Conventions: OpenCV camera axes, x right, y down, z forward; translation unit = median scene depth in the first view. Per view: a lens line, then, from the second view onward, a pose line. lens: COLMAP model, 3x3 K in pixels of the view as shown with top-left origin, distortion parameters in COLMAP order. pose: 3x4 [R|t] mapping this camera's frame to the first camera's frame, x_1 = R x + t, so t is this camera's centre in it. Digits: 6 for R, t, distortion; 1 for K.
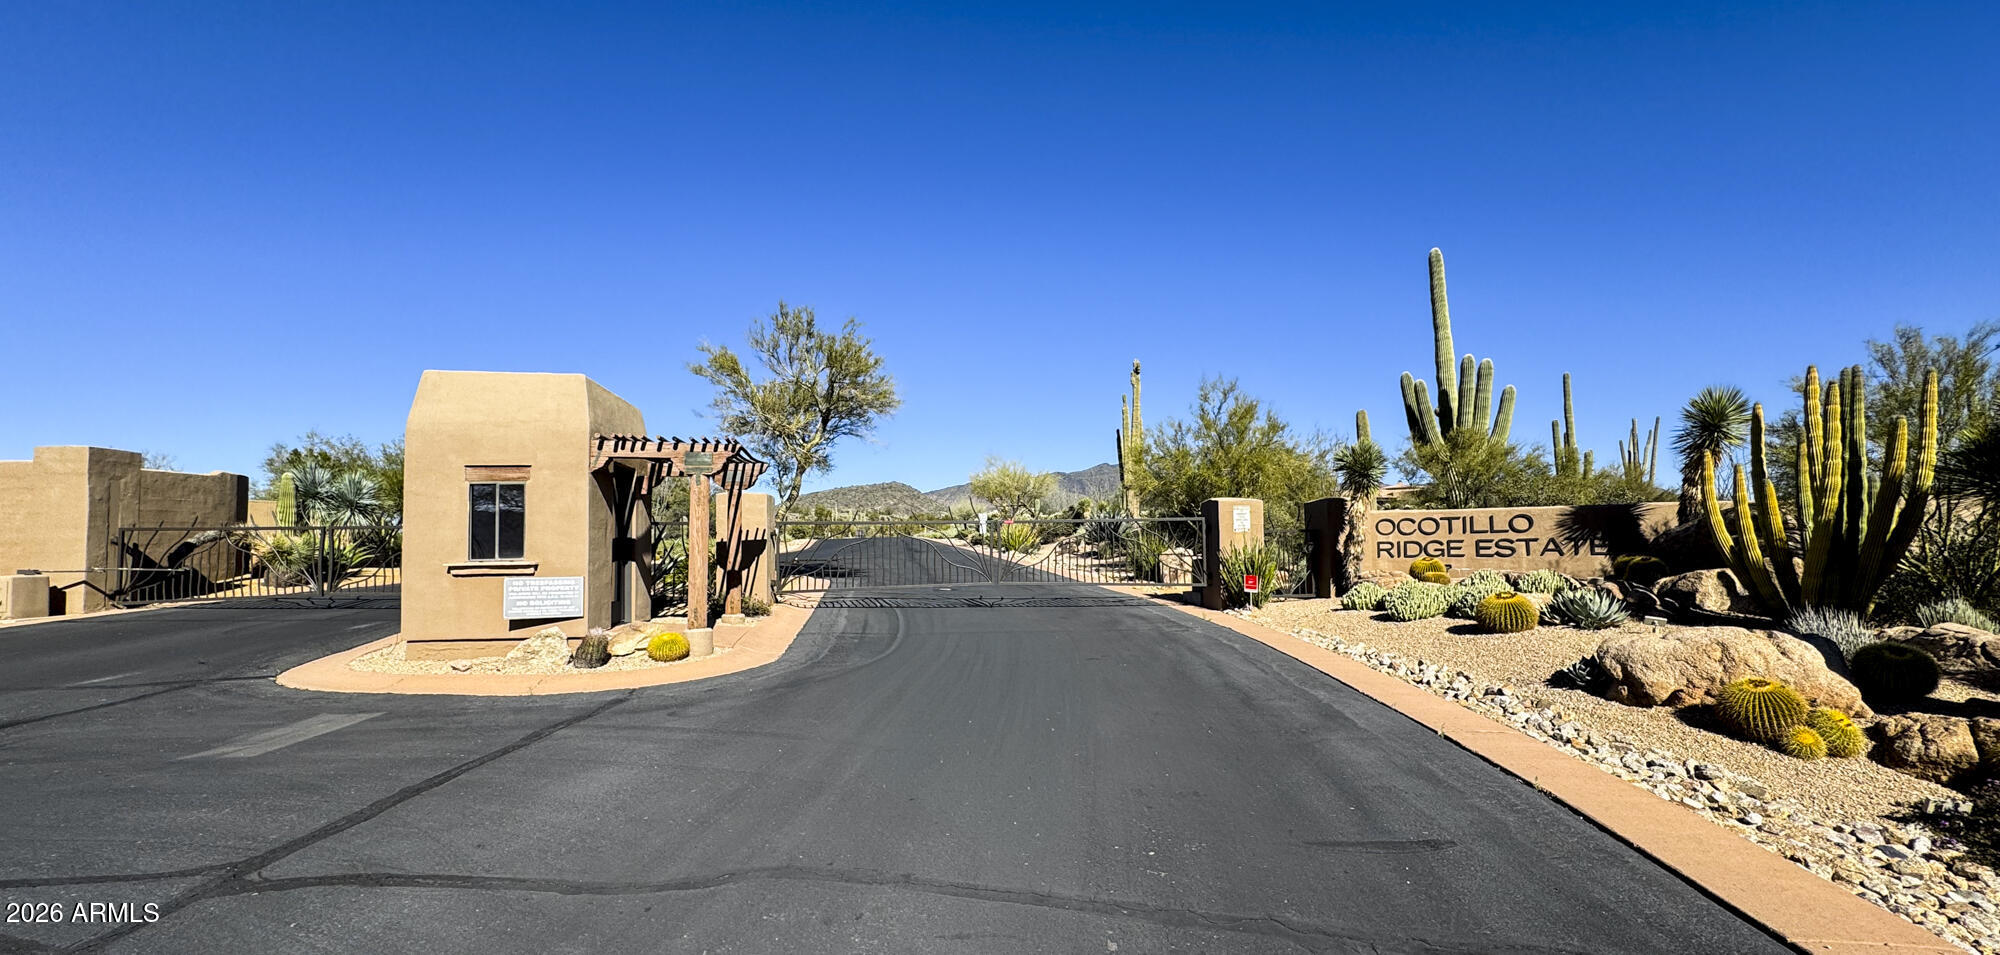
lens RADIAL K [[781.5, 0, 999.9], [0, 781.5, 503.1], [0, 0, 1]] dist [-0.002545, 0.000002]
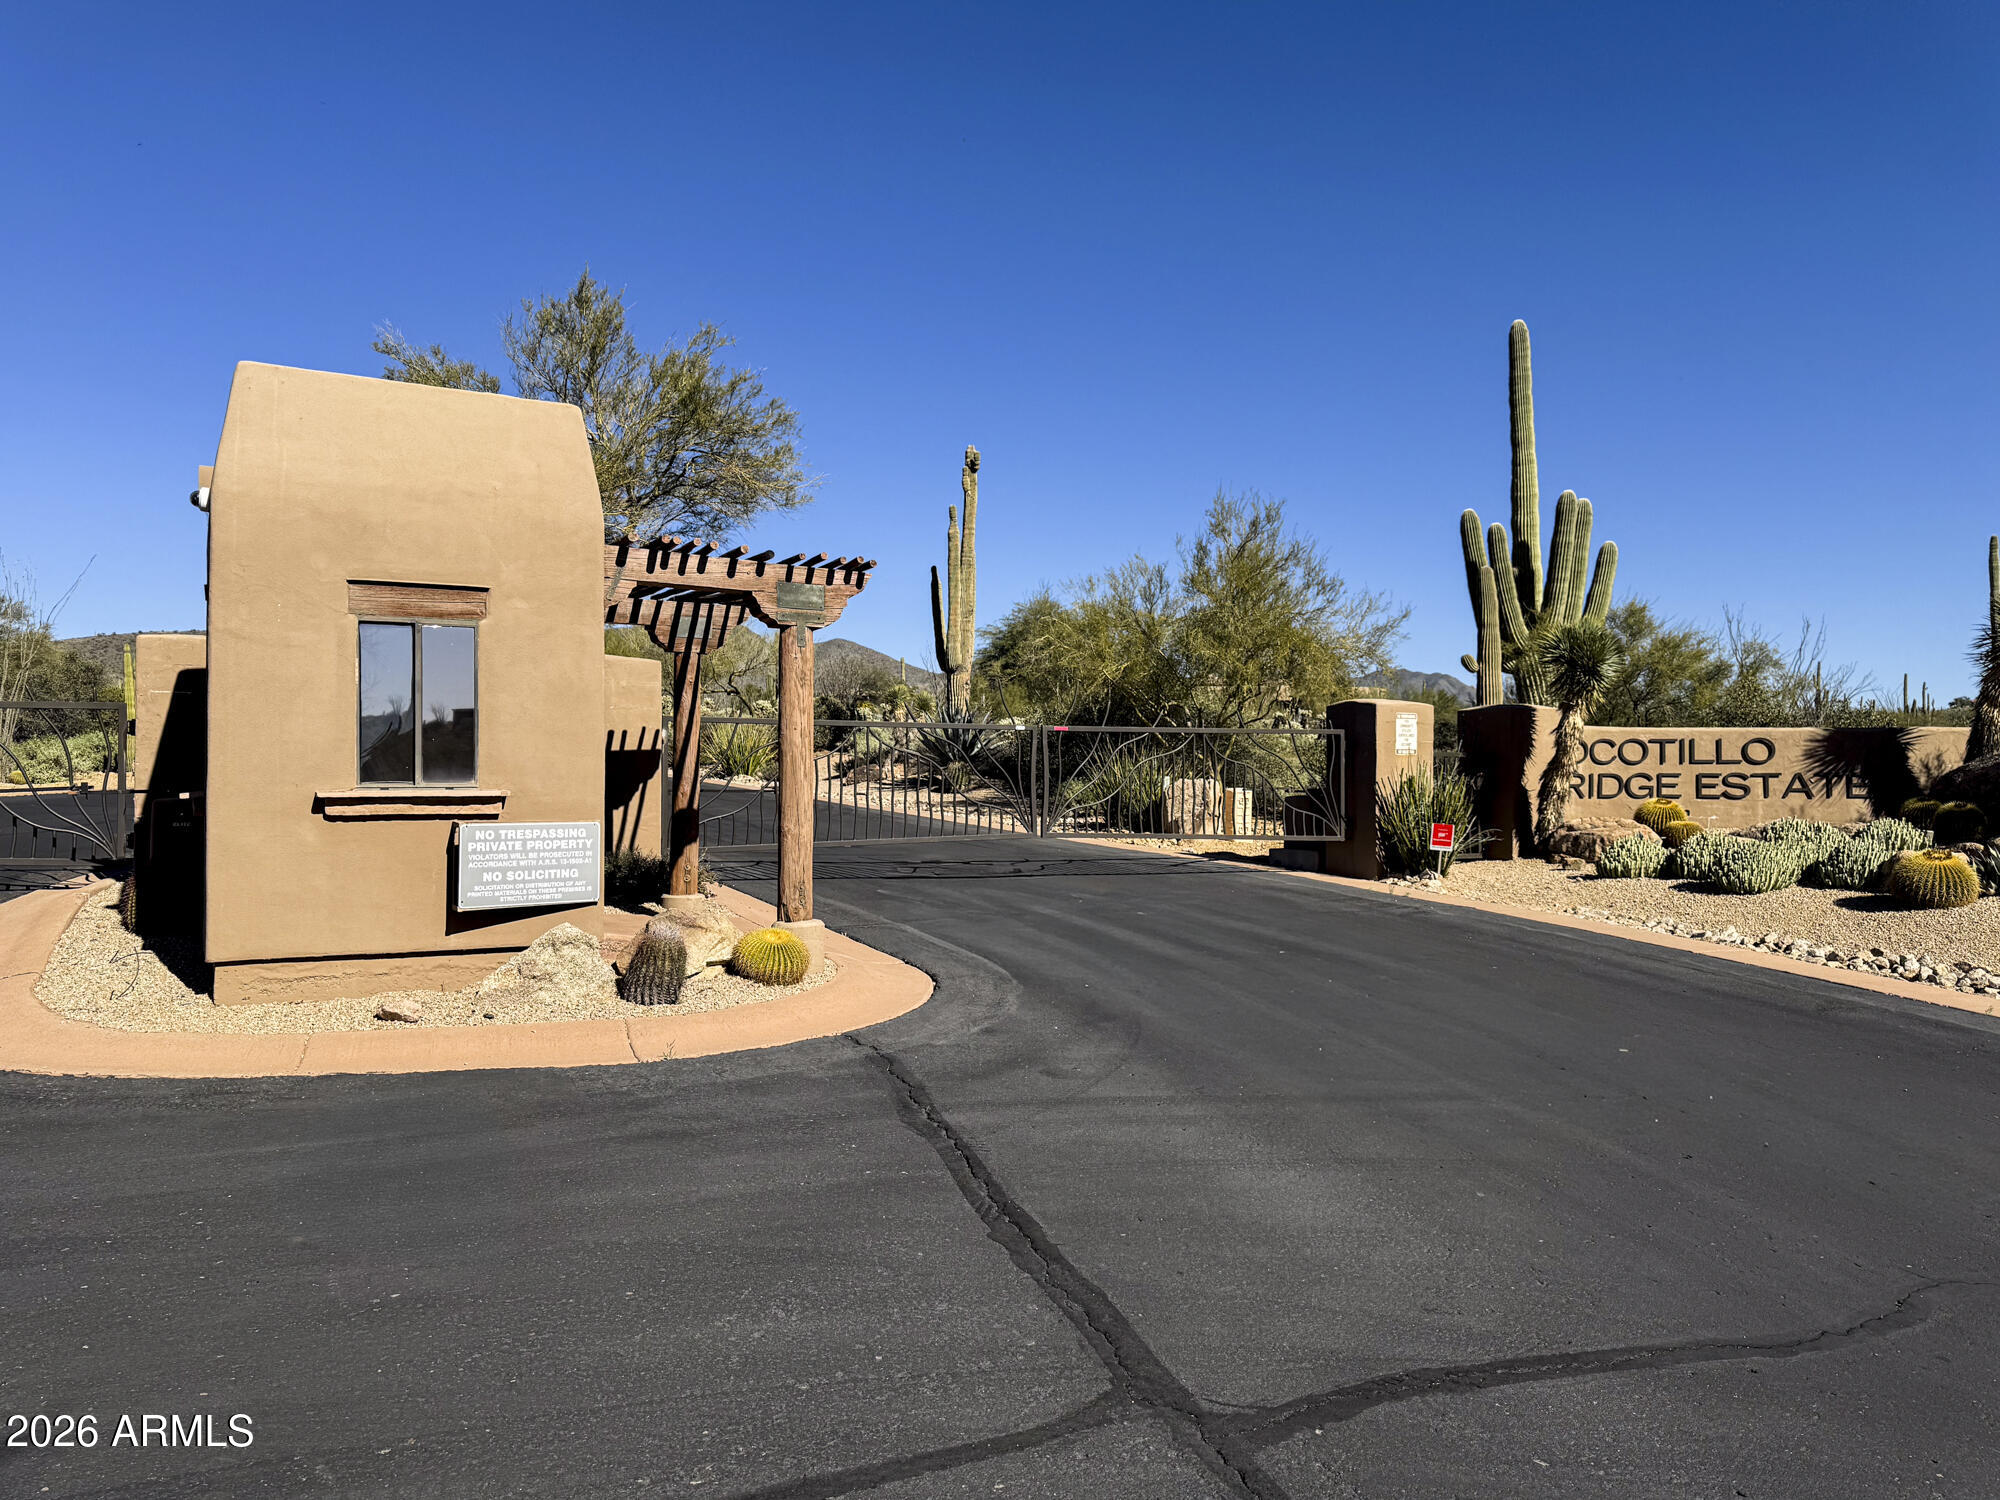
lens RADIAL K [[1393.7, 0, 1000.0], [0, 1393.7, 750.0], [0, 0, 1]] dist [0.076814, -0.114020]
pose [[0.941404, 0.022605, 0.336523, -0.387782], [-0.036667, 0.998697, 0.035490, 0.005377], [-0.335282, -0.045750, 0.941006, 0.053400]]
